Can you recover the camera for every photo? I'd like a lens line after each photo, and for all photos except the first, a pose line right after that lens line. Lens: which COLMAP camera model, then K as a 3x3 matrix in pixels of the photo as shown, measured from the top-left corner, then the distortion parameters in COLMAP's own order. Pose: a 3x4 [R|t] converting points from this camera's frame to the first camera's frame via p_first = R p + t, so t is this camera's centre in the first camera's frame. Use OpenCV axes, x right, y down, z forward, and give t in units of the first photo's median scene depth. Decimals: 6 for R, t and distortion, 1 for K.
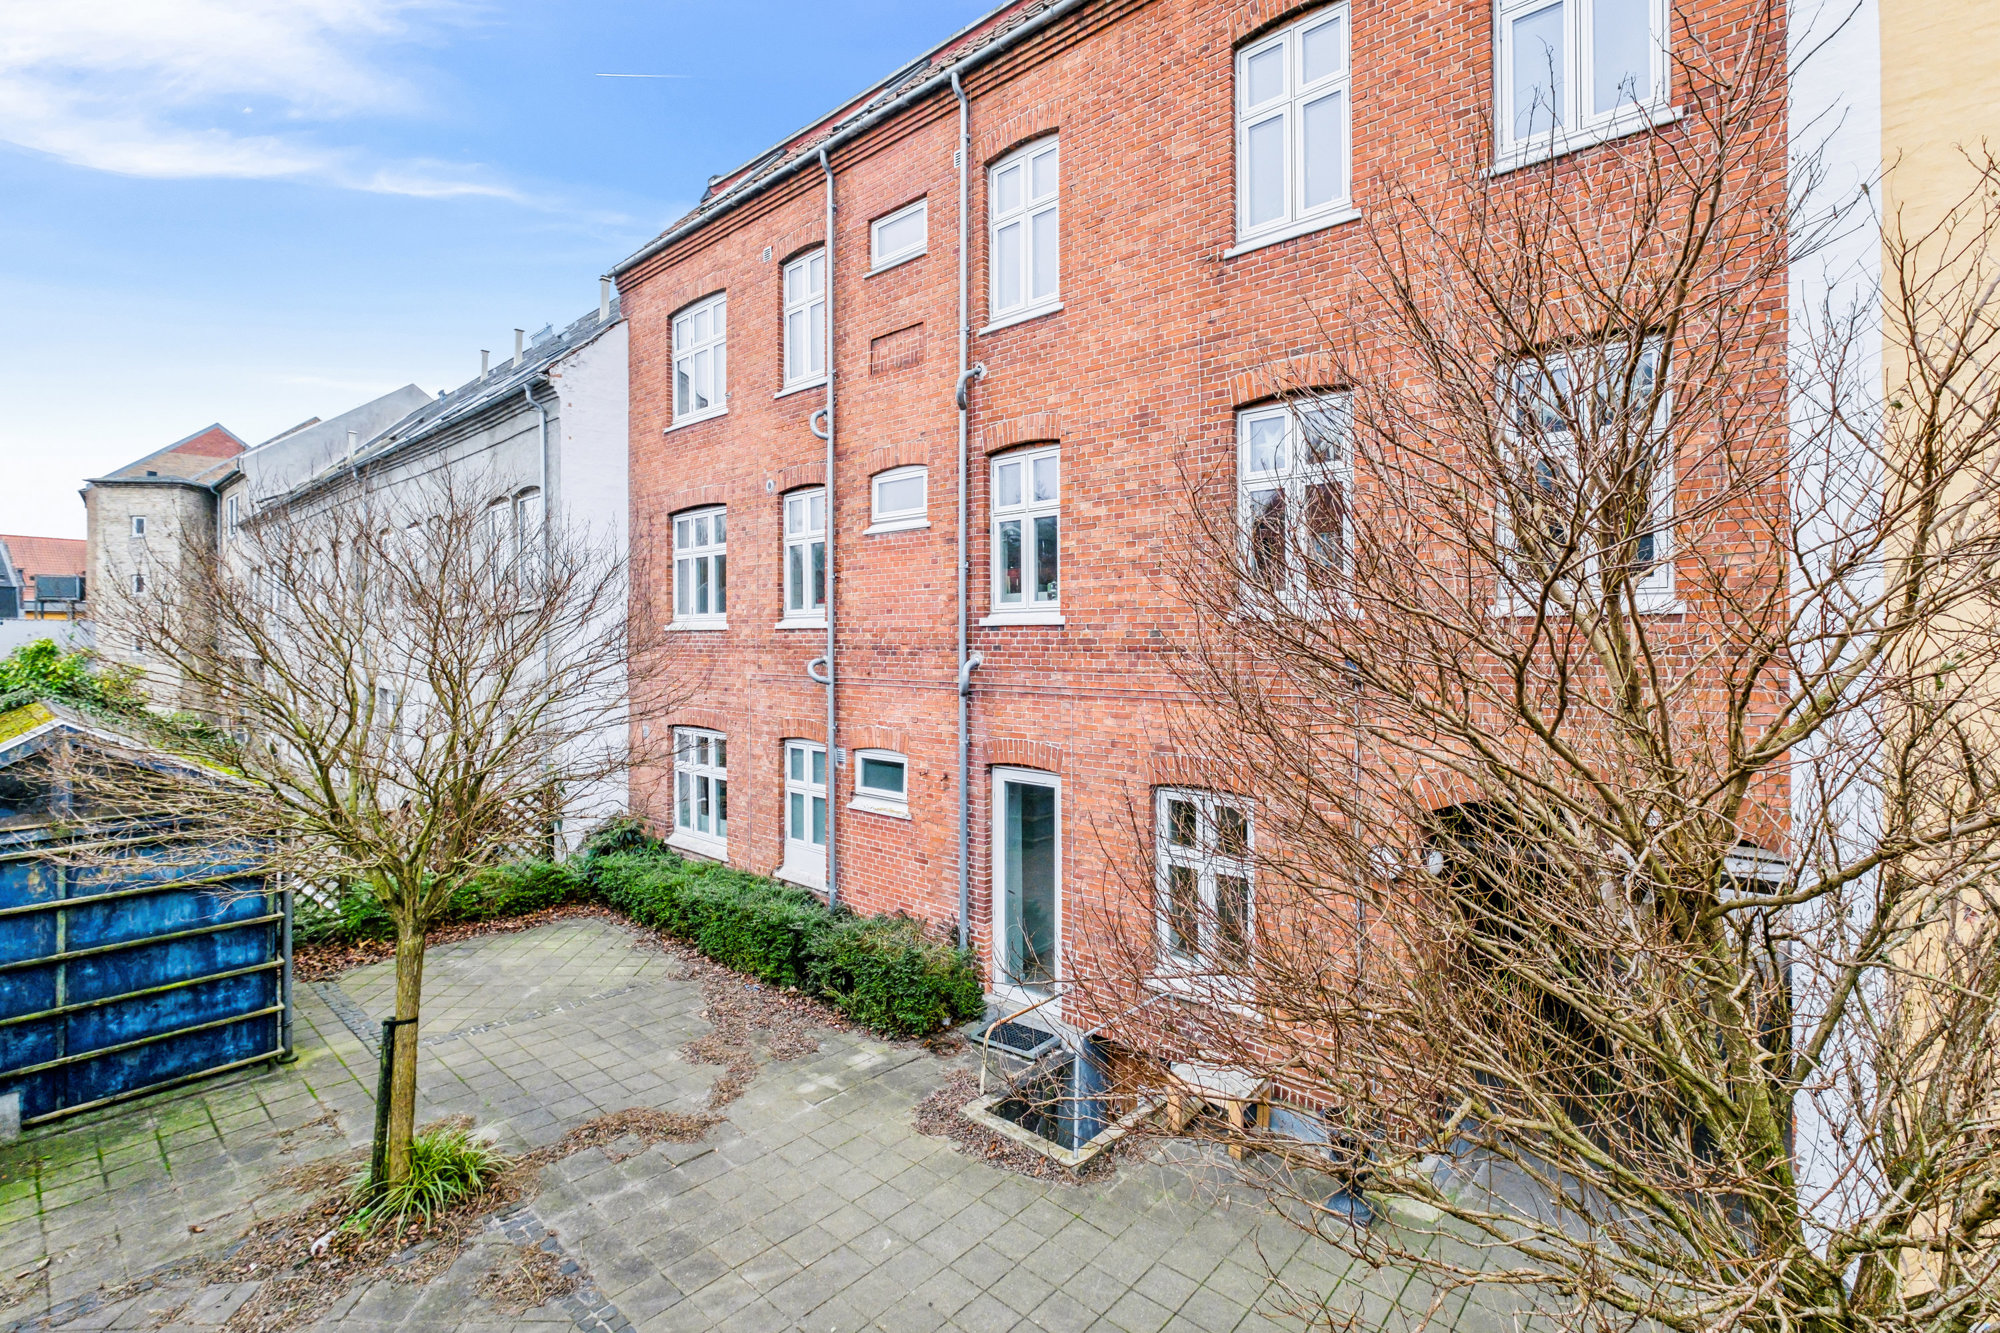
lens RADIAL K [[884.0, 0, 996.0], [0, 884.0, 655.3], [0, 0, 1]] dist [-0.010872, 0.002054]
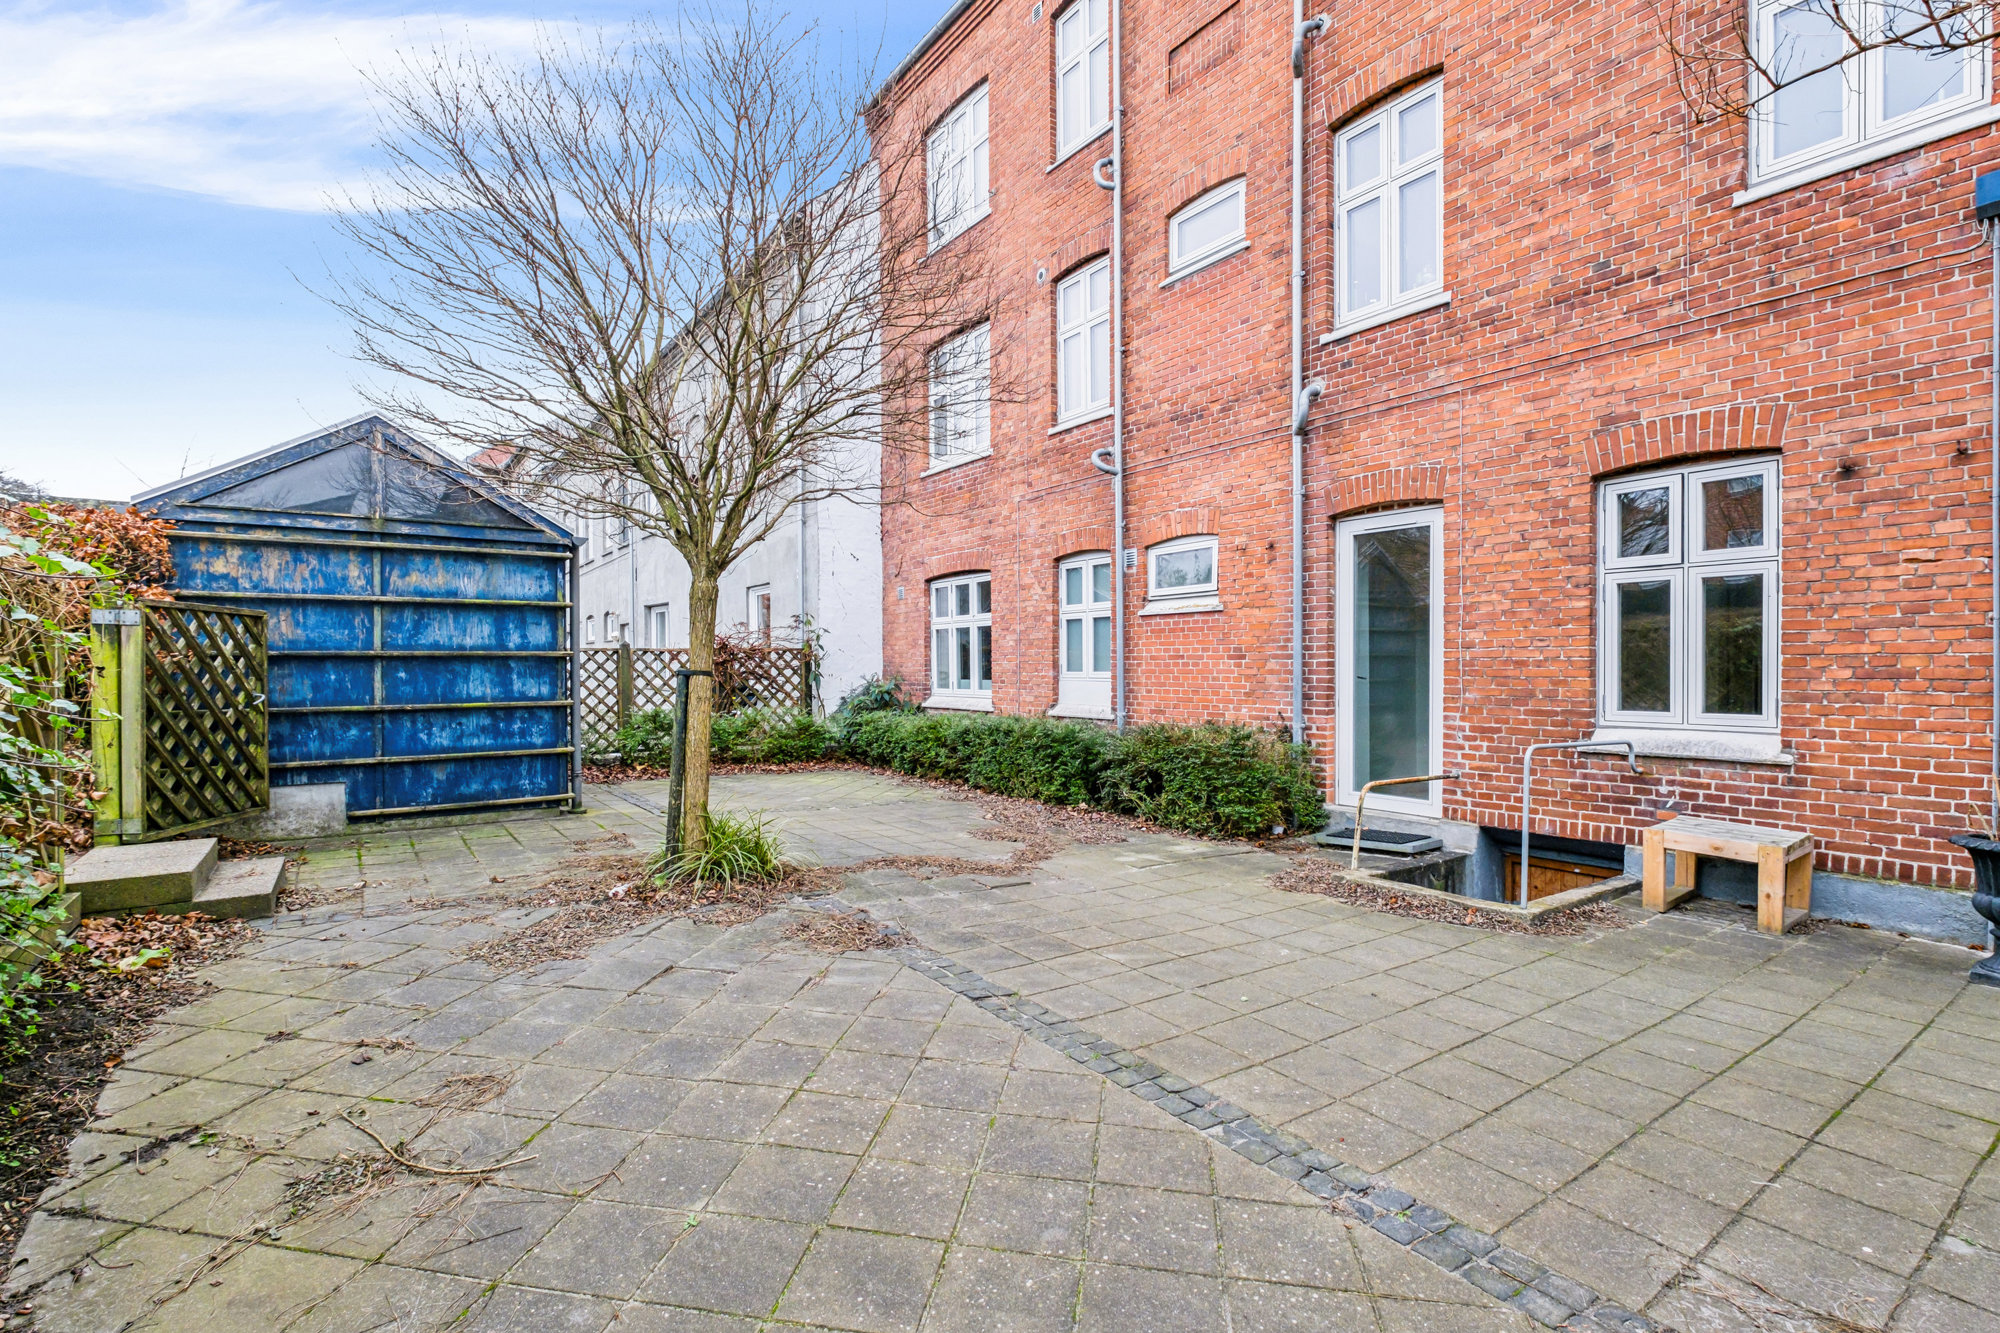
lens RADIAL K [[925.2, 0, 1001.3], [0, 925.2, 674.7], [0, 0, 1]] dist [-0.009509, 0.000169]
pose [[0.972373, 0.002822, -0.233415, -0.103435], [0.002555, 0.999738, 0.022733, 0.244739], [0.233418, -0.022701, 0.972112, 0.111110]]
